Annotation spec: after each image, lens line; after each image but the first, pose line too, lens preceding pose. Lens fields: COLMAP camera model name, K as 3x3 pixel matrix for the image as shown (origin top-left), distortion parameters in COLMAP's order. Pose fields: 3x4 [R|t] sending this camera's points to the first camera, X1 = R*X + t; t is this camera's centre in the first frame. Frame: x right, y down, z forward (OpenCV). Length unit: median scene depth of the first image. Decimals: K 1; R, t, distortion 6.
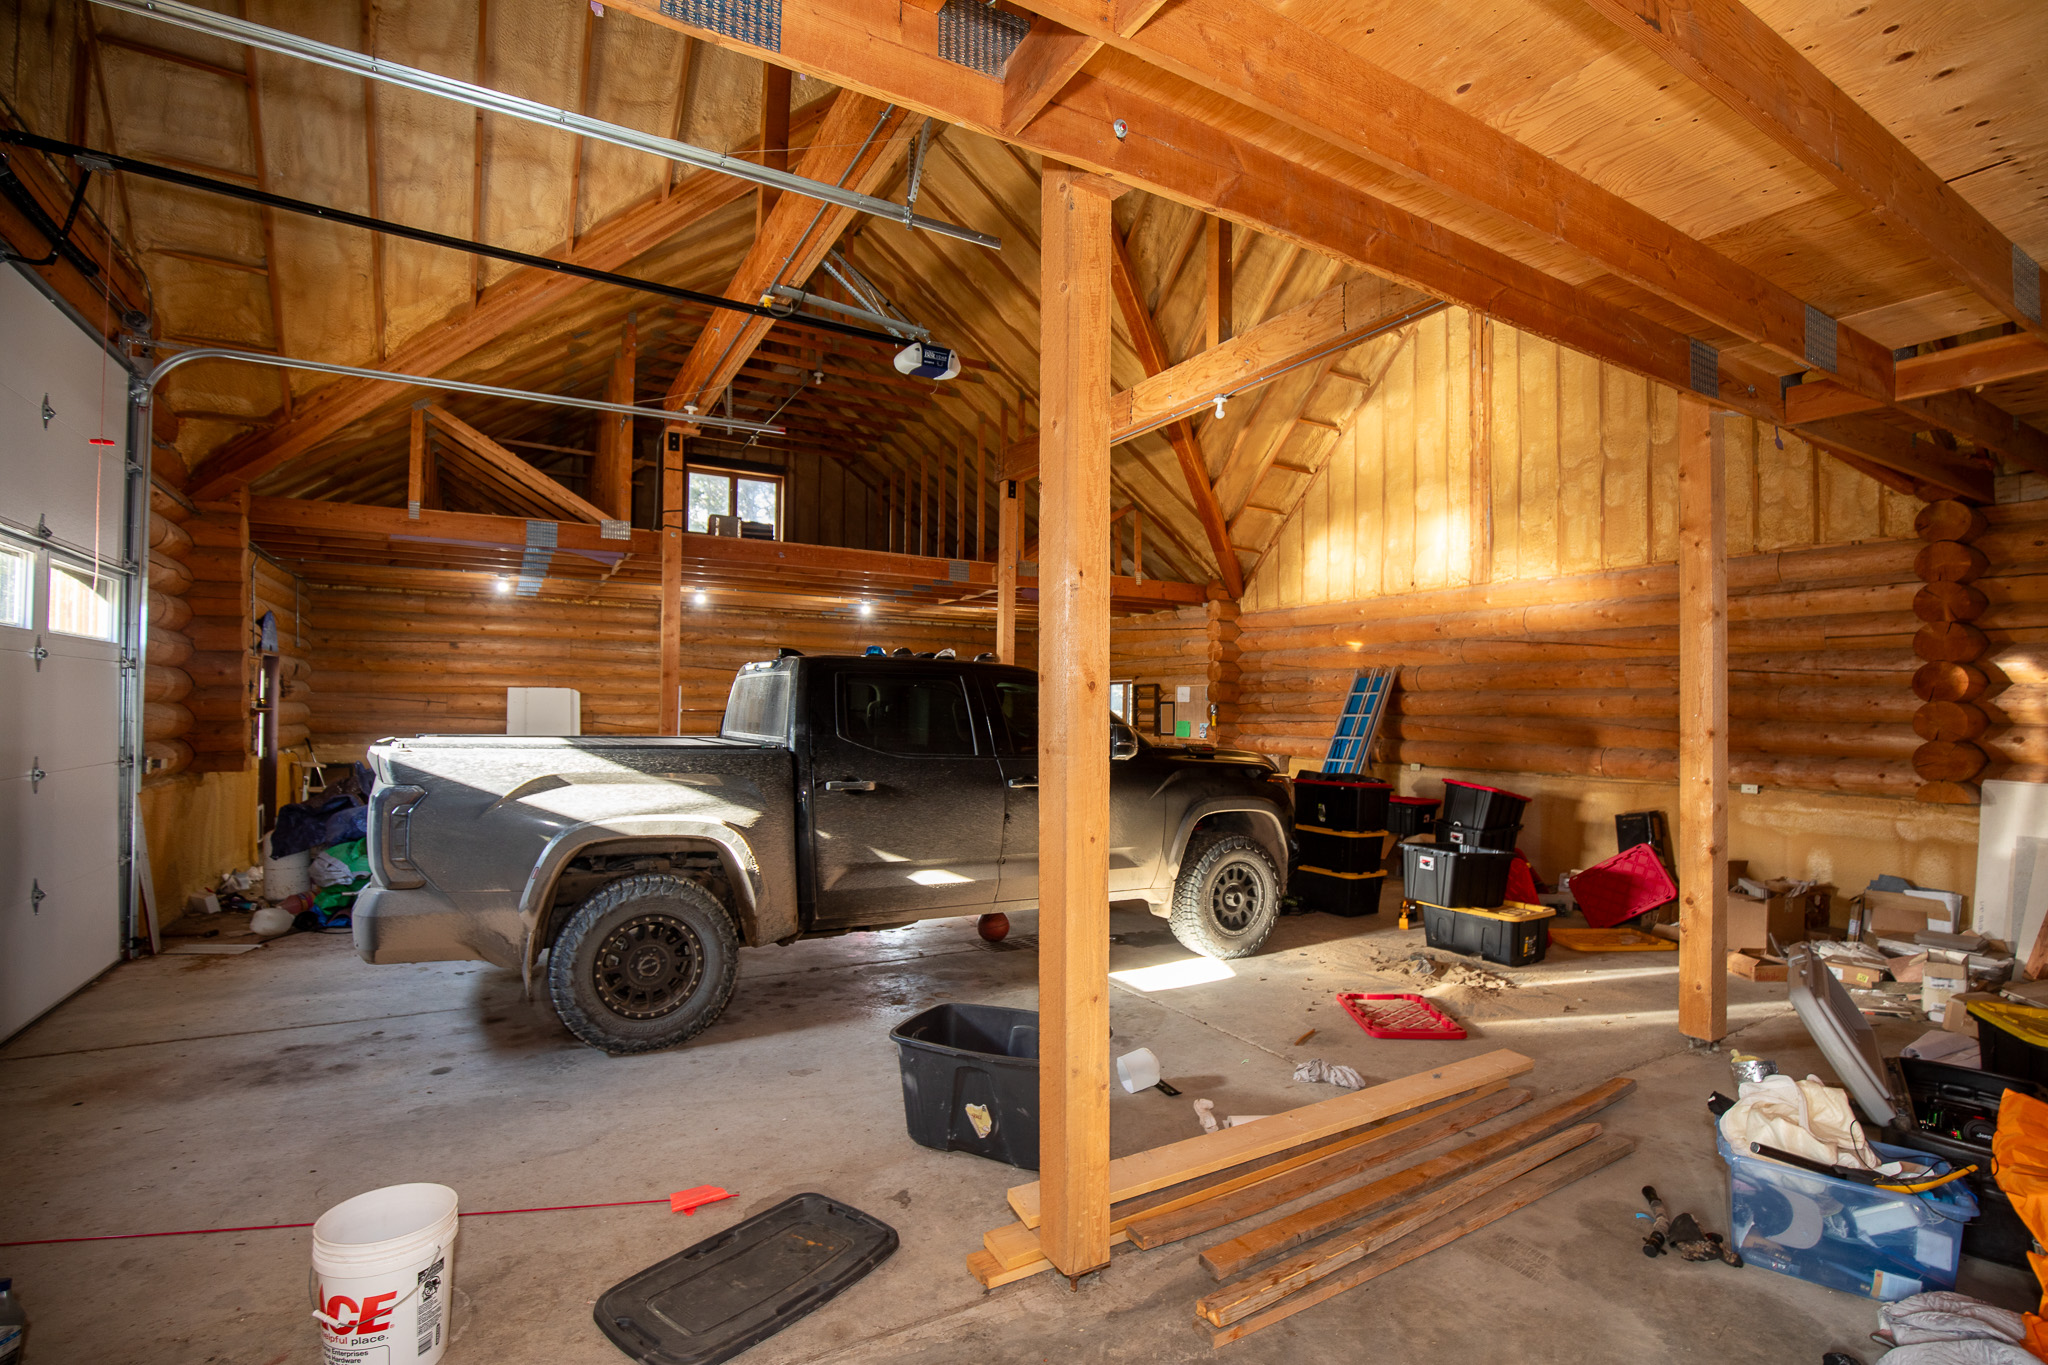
lens RADIAL K [[905.1, 0, 1031.7], [0, 905.1, 692.4], [0, 0, 1]] dist [0.000081, 0.000828]
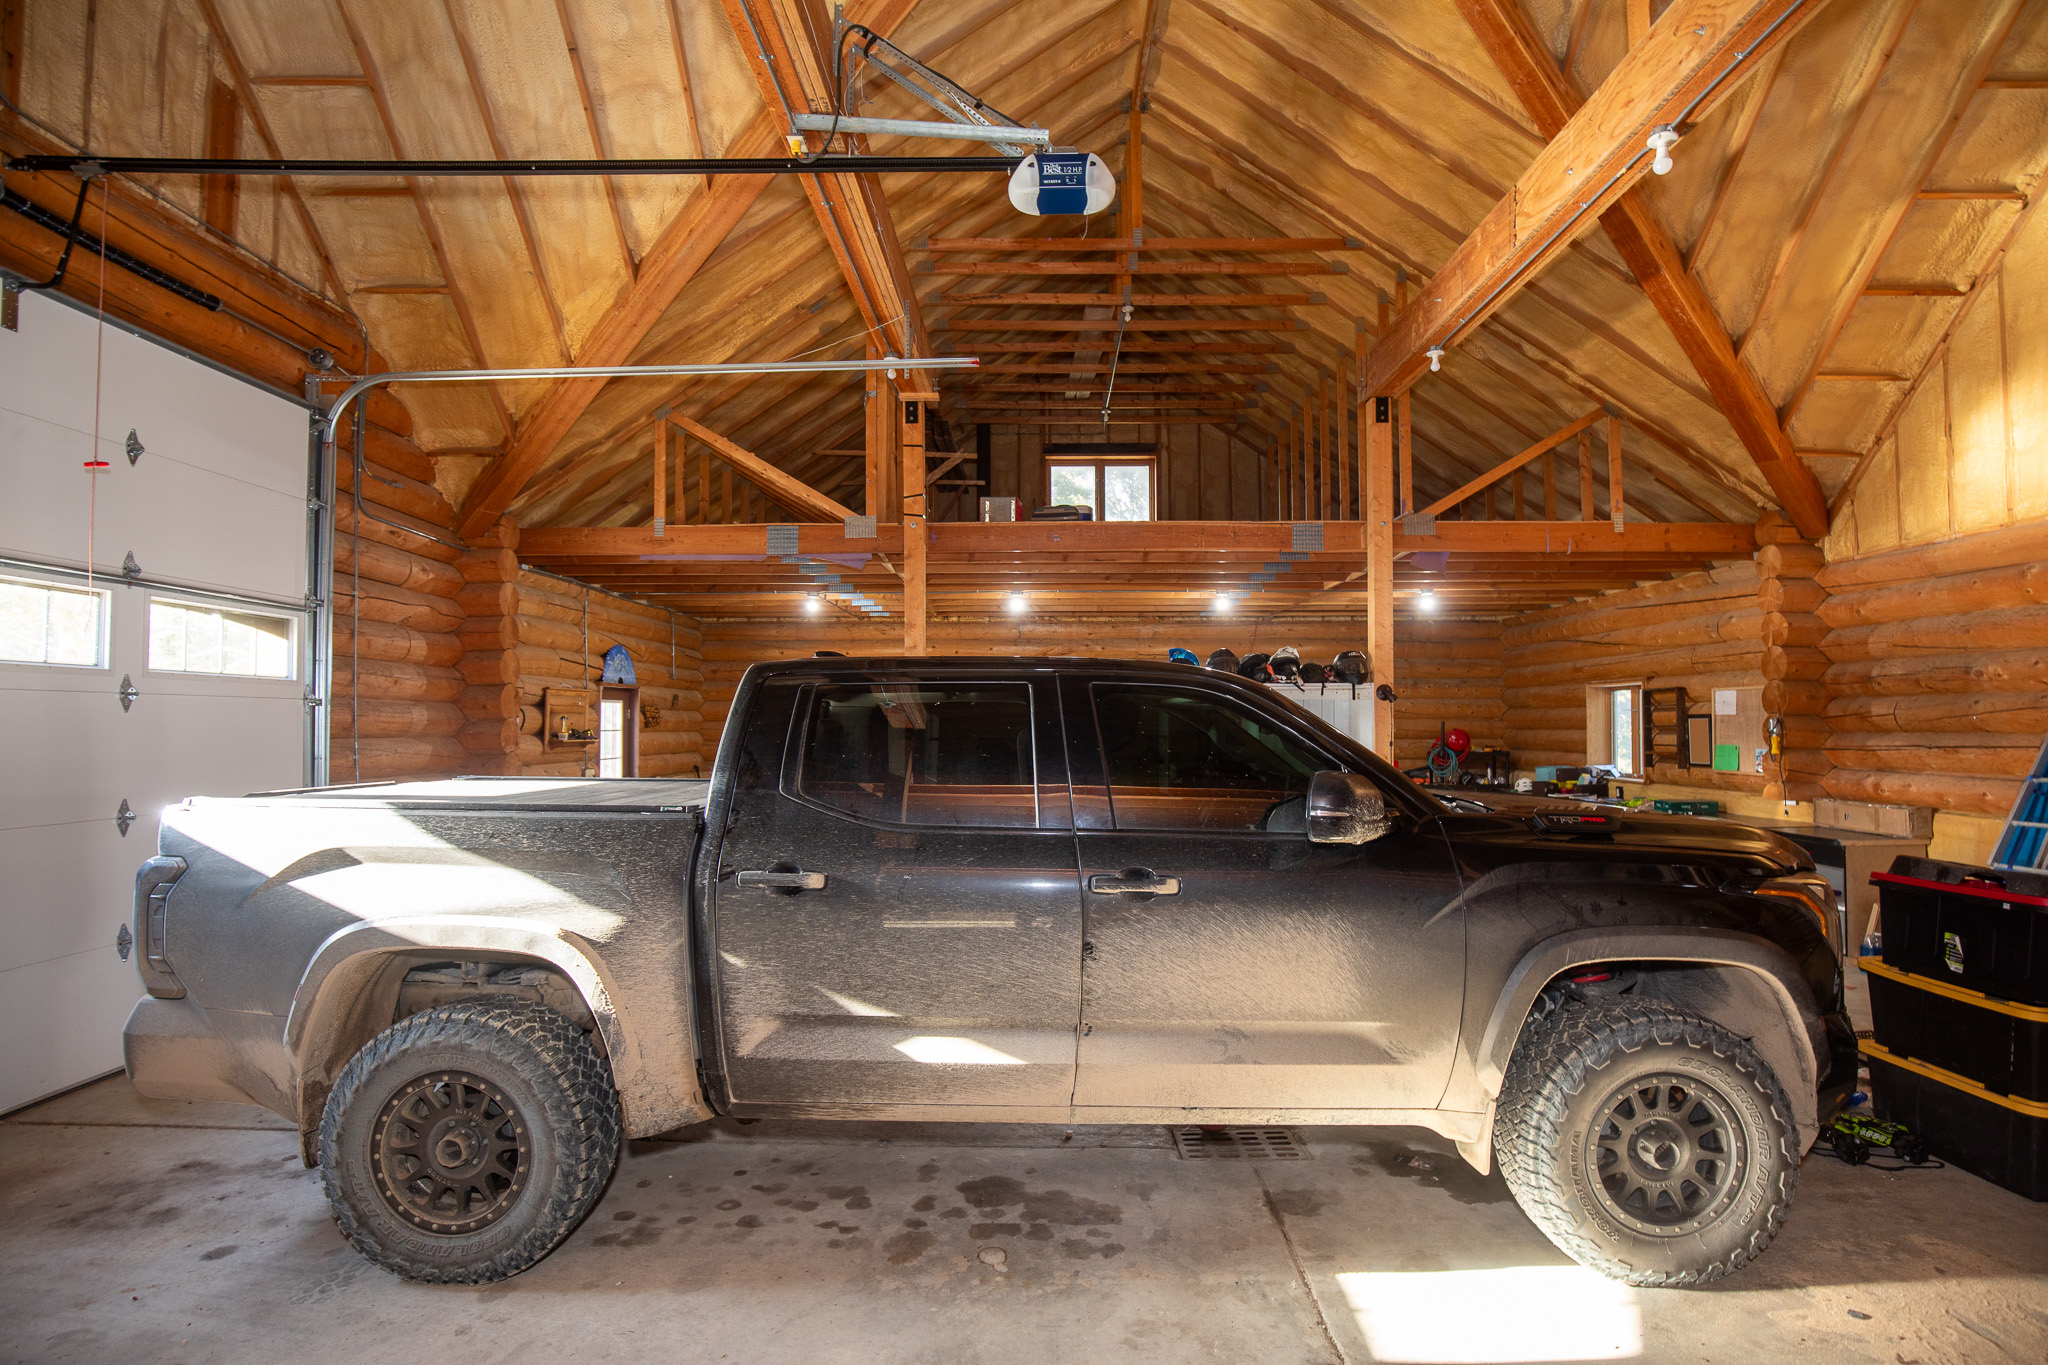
lens RADIAL K [[988.7, 0, 1017.5], [0, 988.7, 693.6], [0, 0, 1]] dist [-0.016981, 0.003164]
pose [[0.868324, -0.028566, -0.495174, 0.168822], [0.020853, 0.999560, -0.021096, 0.000529], [0.495559, 0.007992, 0.868538, 0.356859]]
